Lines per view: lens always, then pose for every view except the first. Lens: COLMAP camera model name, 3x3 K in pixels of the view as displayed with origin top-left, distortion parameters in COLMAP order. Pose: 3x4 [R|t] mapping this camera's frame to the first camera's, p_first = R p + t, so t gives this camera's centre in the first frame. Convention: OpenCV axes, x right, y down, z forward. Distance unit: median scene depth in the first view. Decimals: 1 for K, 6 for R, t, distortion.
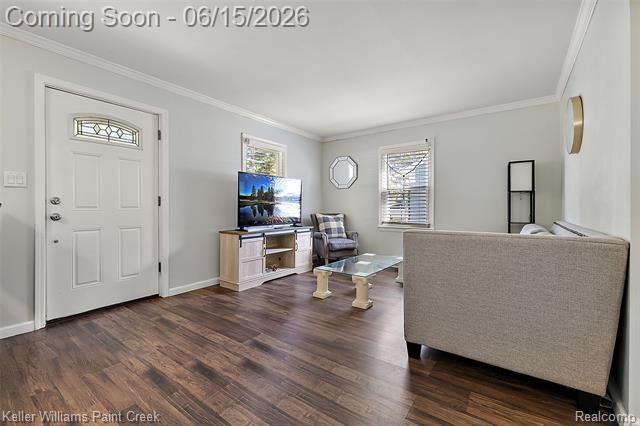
lens RADIAL K [[272.4, 0, 322.4], [0, 272.4, 208.3], [0, 0, 1]] dist [-0.002405, -0.000002]
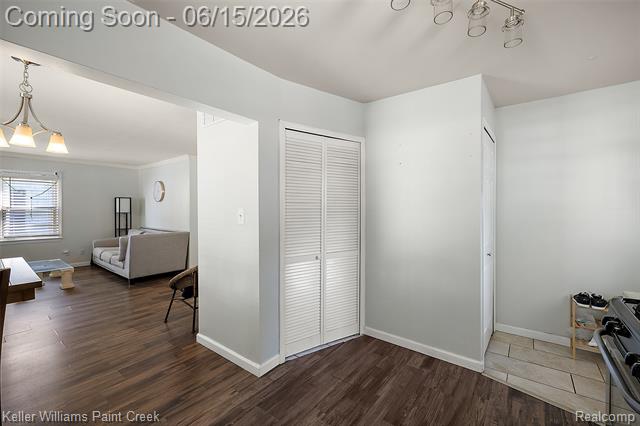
lens RADIAL K [[272.4, 0, 322.4], [0, 272.4, 208.3], [0, 0, 1]] dist [-0.002405, -0.000002]
pose [[0.033275, 0.000668, 0.999446, -1.116716], [-0.000282, 1.000000, -0.000659, -0.089939], [-0.999446, -0.000260, 0.033275, -0.457782]]
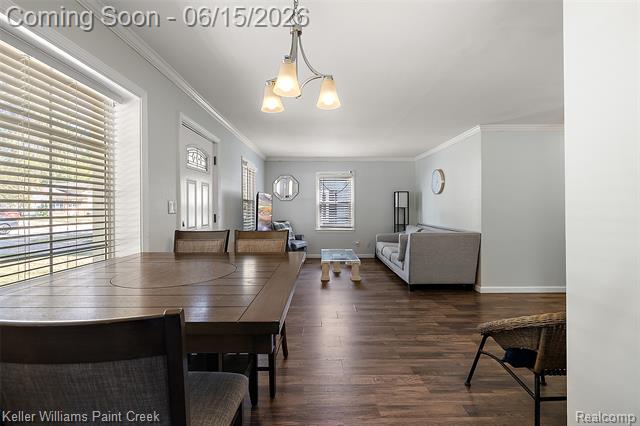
lens RADIAL K [[272.4, 0, 322.4], [0, 272.4, 208.3], [0, 0, 1]] dist [-0.002405, -0.000002]
pose [[0.806885, -0.001439, 0.590707, -0.770314], [-0.000376, 0.999996, 0.002950, -0.060718], [-0.590708, -0.002603, 0.806881, -0.164851]]
